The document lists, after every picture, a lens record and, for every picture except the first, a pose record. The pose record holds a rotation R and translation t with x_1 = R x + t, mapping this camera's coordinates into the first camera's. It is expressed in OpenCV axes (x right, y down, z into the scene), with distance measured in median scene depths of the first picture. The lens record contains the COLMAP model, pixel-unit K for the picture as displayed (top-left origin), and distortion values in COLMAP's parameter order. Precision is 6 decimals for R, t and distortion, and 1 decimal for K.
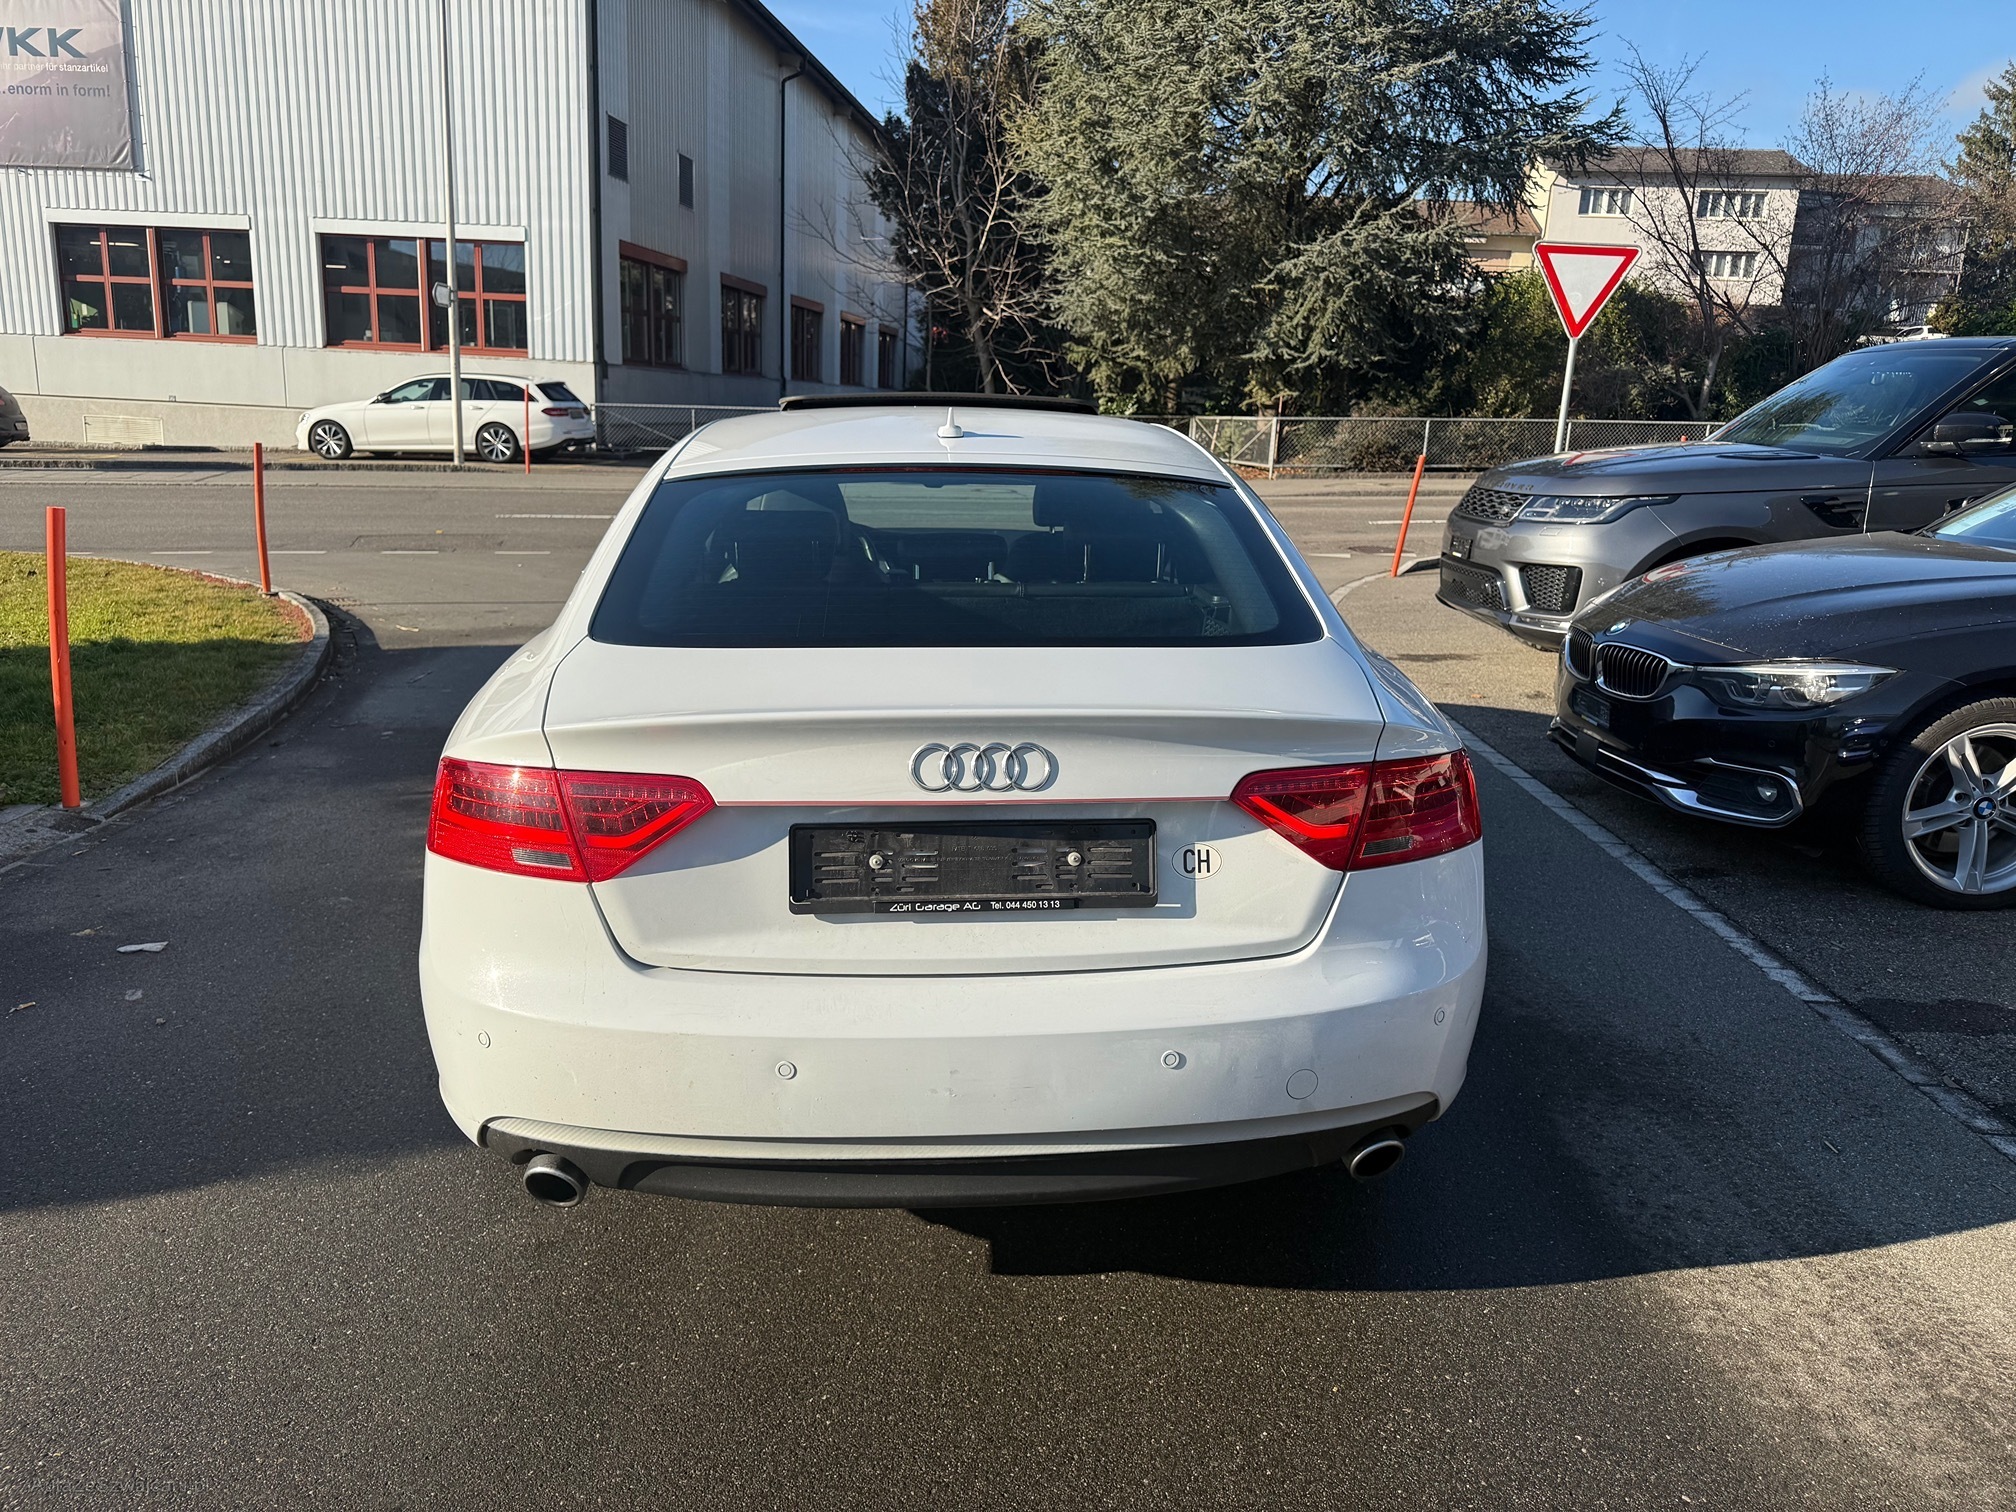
lens RADIAL K [[1411.6, 0, 1018.1], [0, 1411.6, 770.3], [0, 0, 1]] dist [-0.002178, -0.021905]
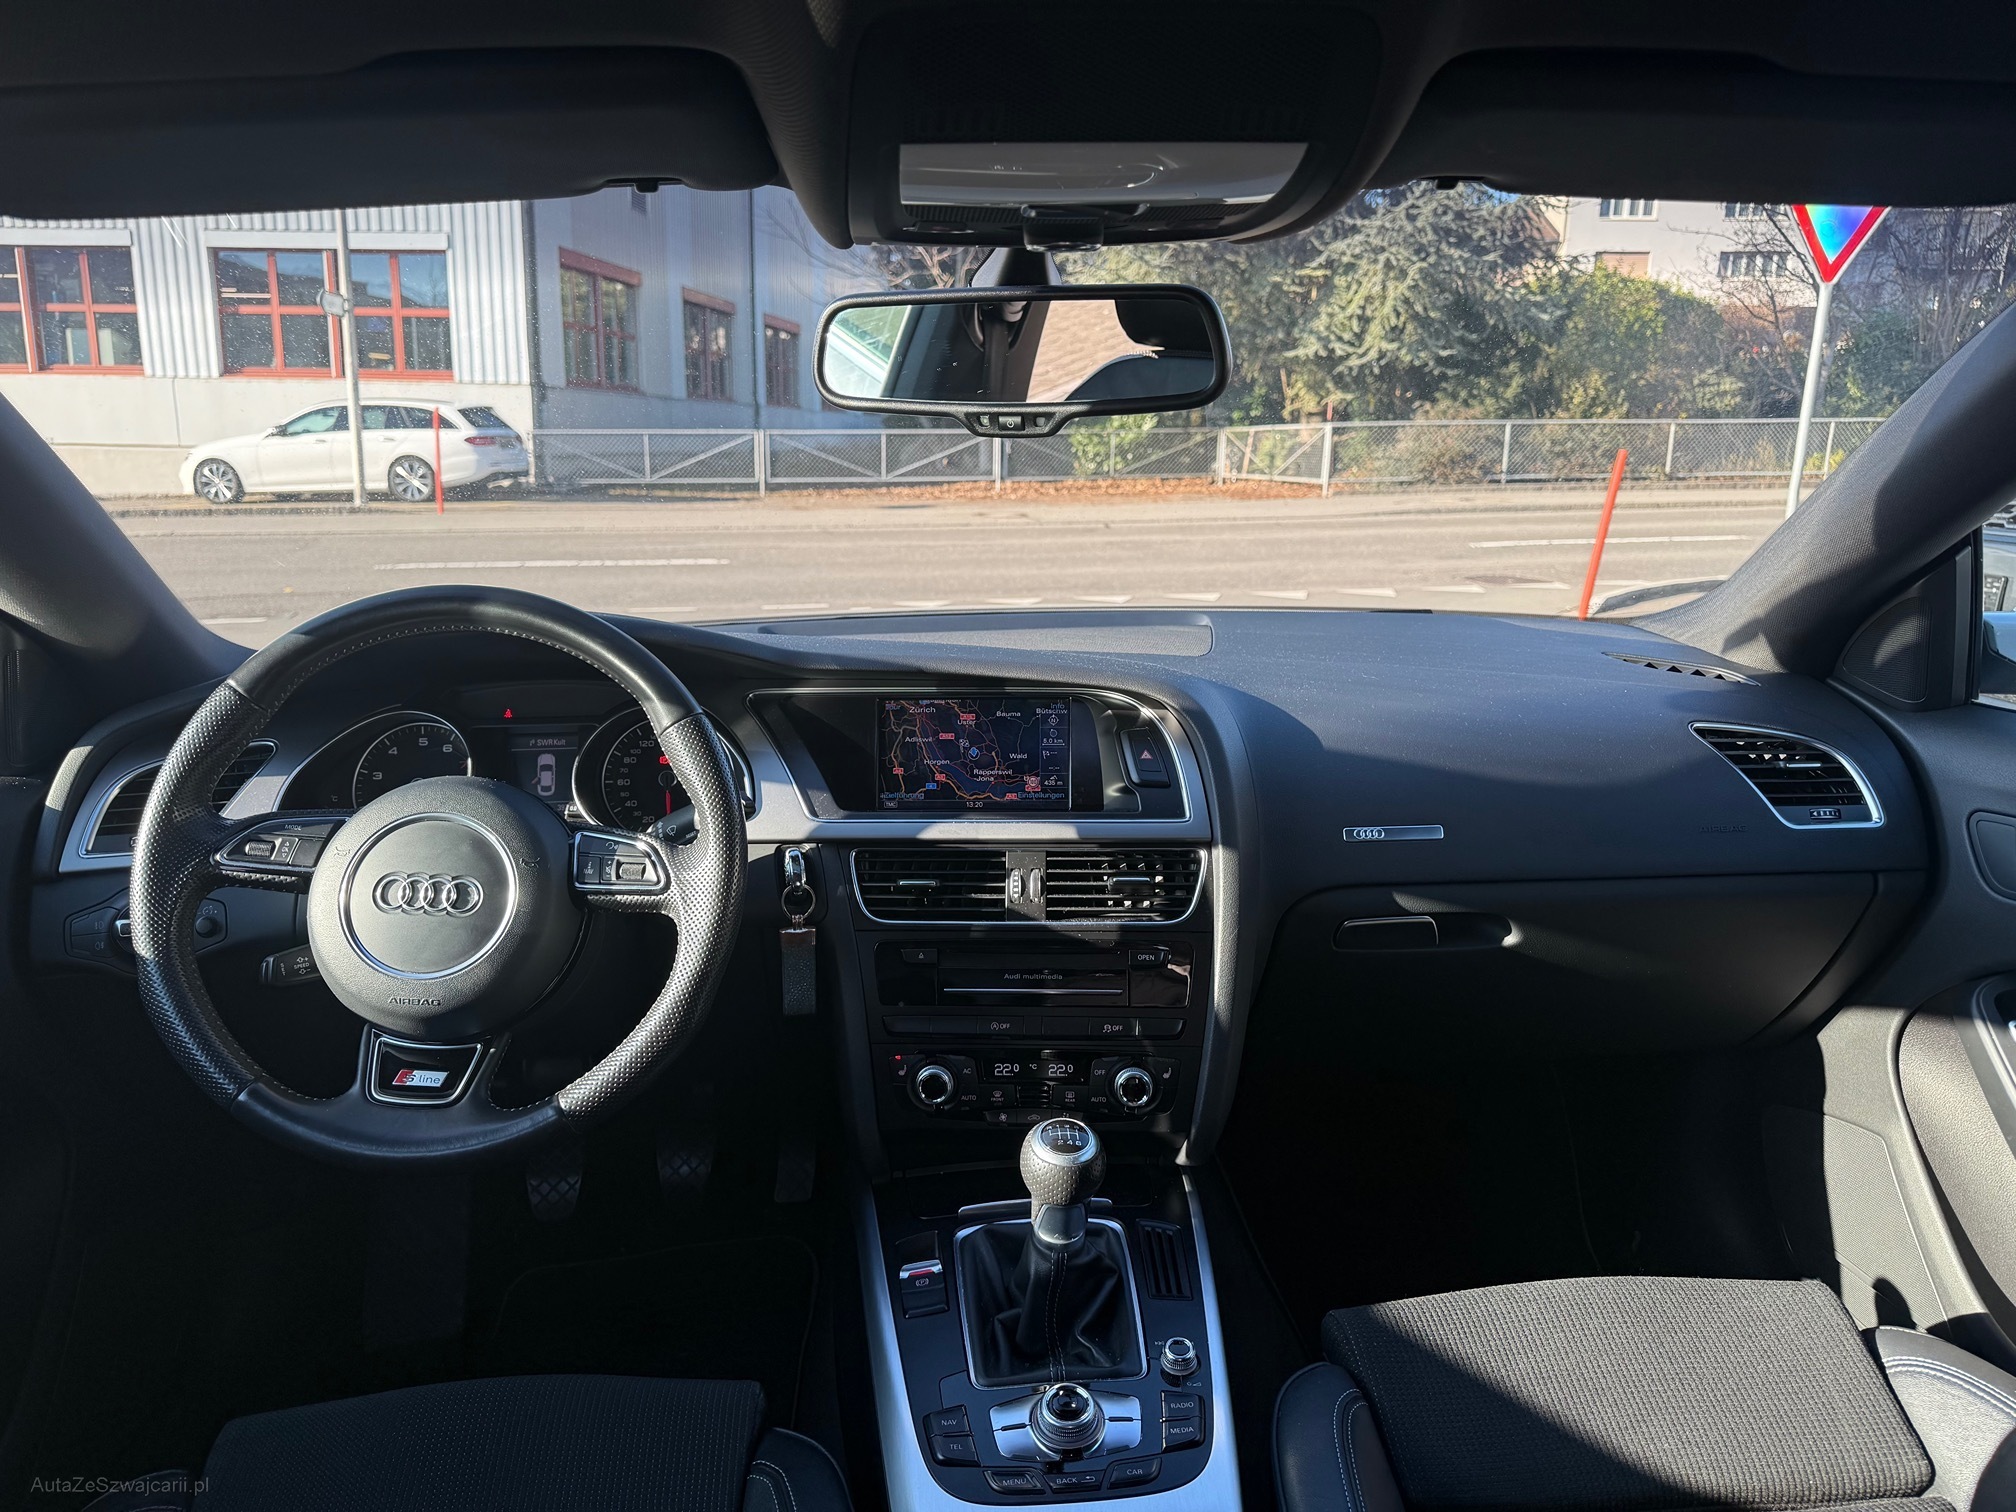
lens RADIAL K [[1411.6, 0, 1007.5], [0, 1411.6, 773.7], [0, 0, 1]] dist [-0.002178, -0.021905]
pose [[0.999646, -0.026463, -0.002697, -0.013386], [0.026402, 0.999439, -0.020613, -0.026872], [0.003241, 0.020534, 0.999784, 0.149407]]
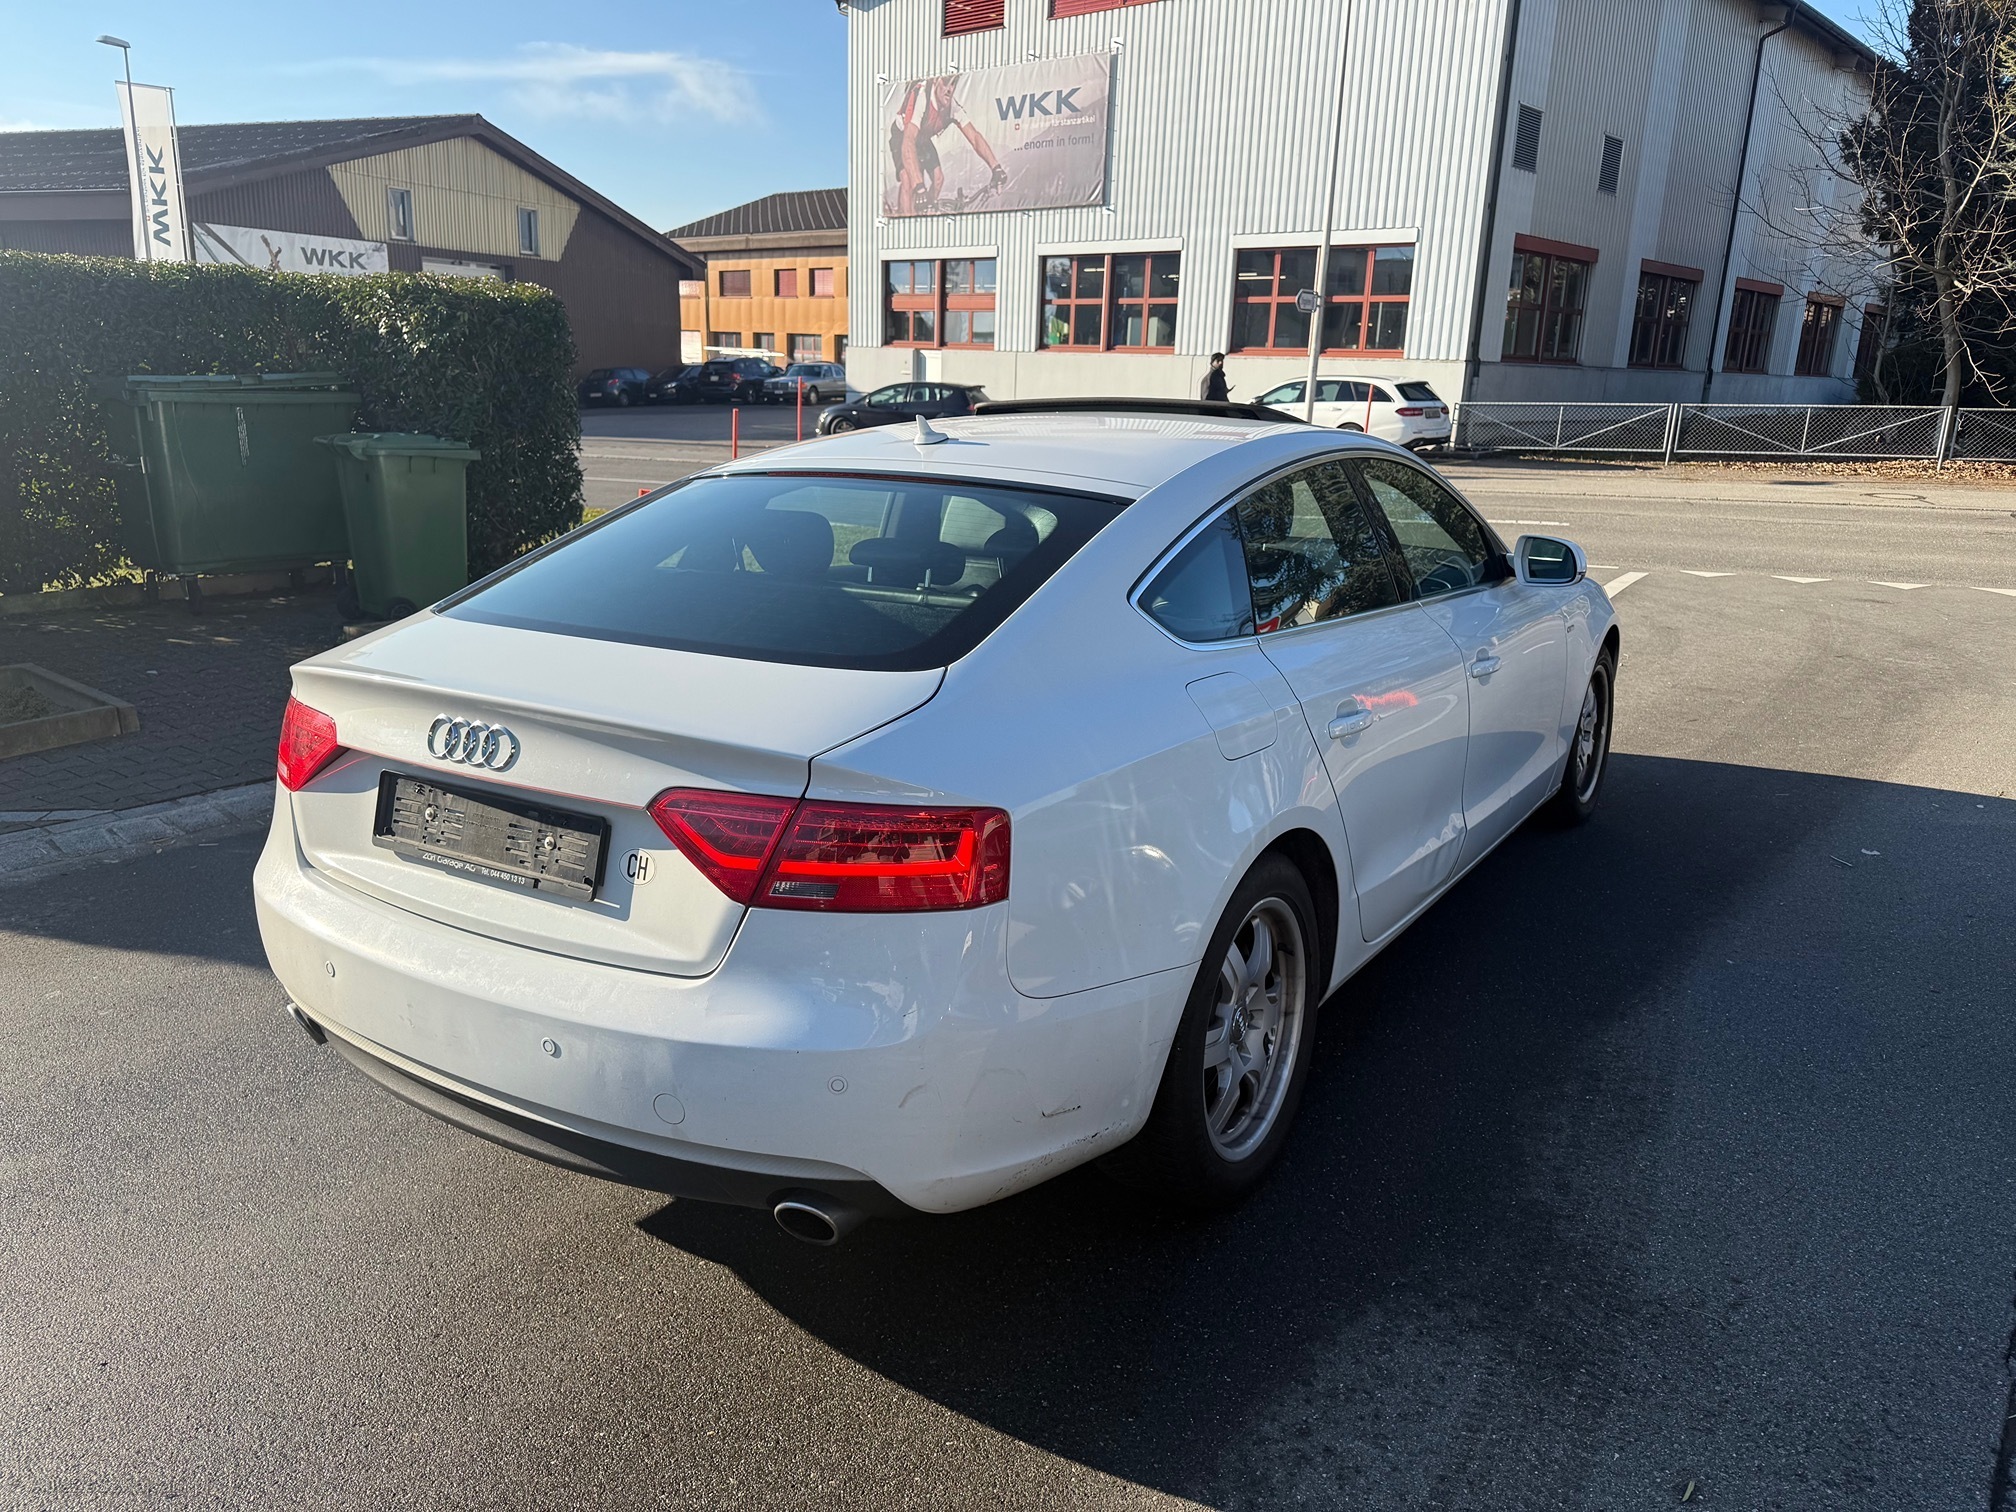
lens RADIAL K [[1411.6, 0, 1006.6], [0, 1411.6, 788.4], [0, 0, 1]] dist [-0.002178, -0.021905]
pose [[0.790897, 0.146514, -0.594152, 0.078310], [-0.138813, 0.988560, 0.058993, -0.007391], [0.595998, 0.035818, 0.802187, 0.029045]]
